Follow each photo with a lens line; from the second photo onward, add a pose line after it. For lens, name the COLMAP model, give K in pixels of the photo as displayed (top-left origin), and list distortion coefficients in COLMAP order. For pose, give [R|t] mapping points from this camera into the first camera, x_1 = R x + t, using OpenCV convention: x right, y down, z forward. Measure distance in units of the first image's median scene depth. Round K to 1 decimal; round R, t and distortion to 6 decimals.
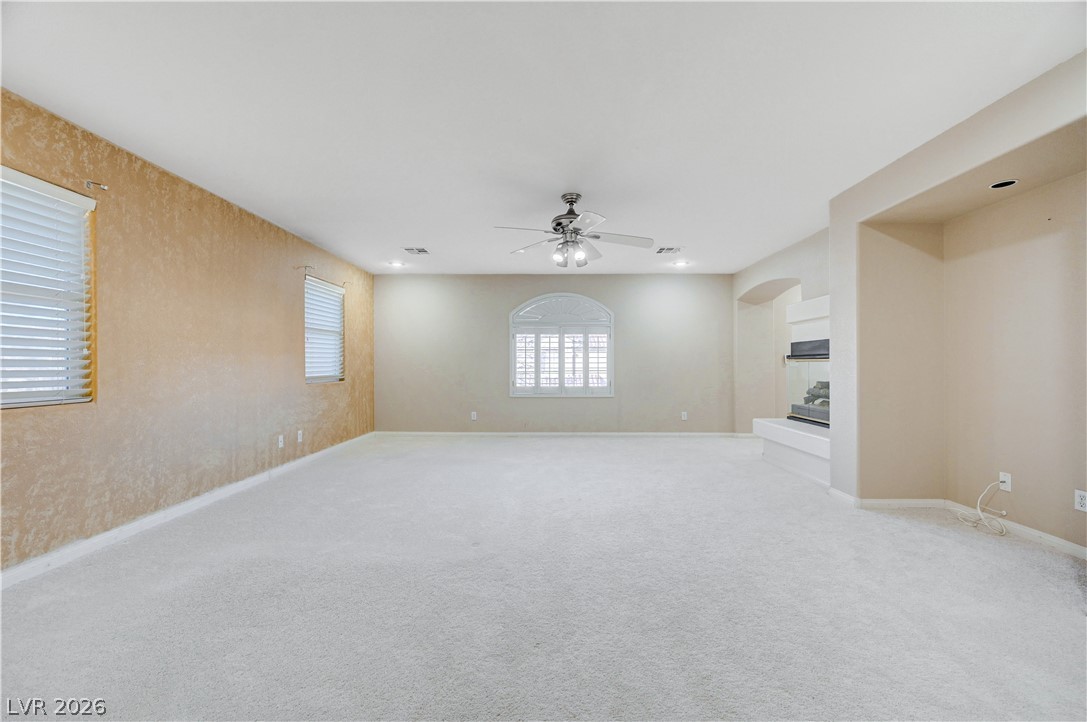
lens RADIAL K [[428.2, 0, 542.2], [0, 428.2, 361.3], [0, 0, 1]] dist [0.000651, 0.000385]
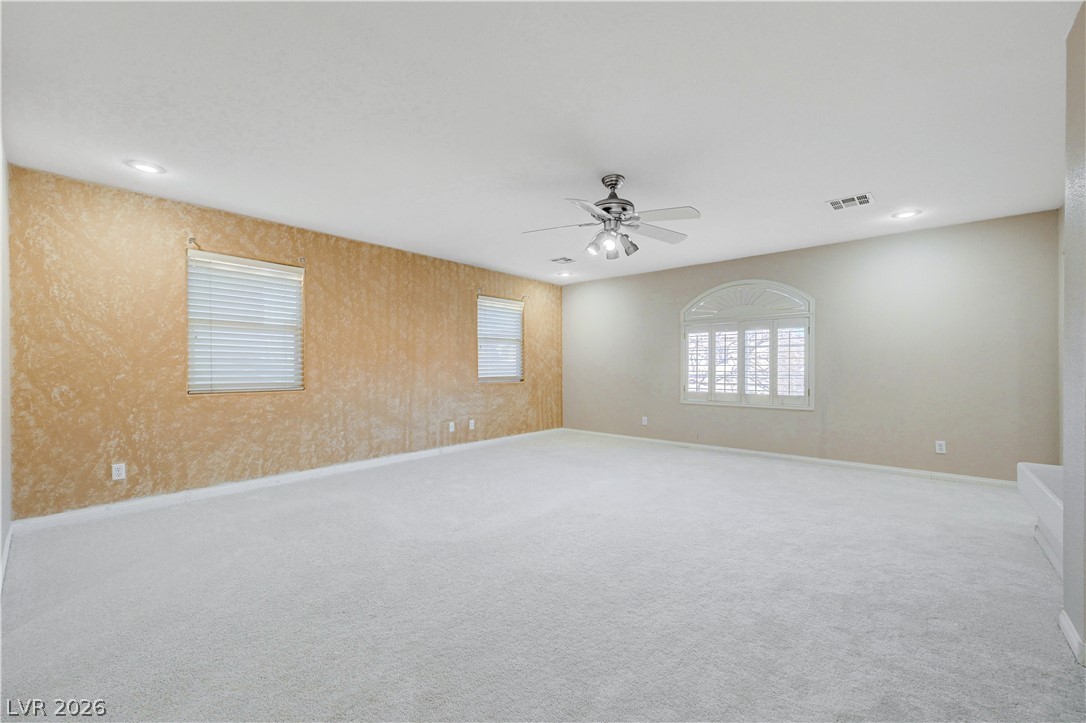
lens RADIAL K [[430.7, 0, 543.3], [0, 430.7, 367.9], [0, 0, 1]] dist [0.008467, 0.000023]
pose [[0.771520, 0.000915, -0.636204, 0.462239], [0.005386, 0.999954, 0.007969, 0.000433], [0.636182, -0.009575, 0.771480, 0.186146]]
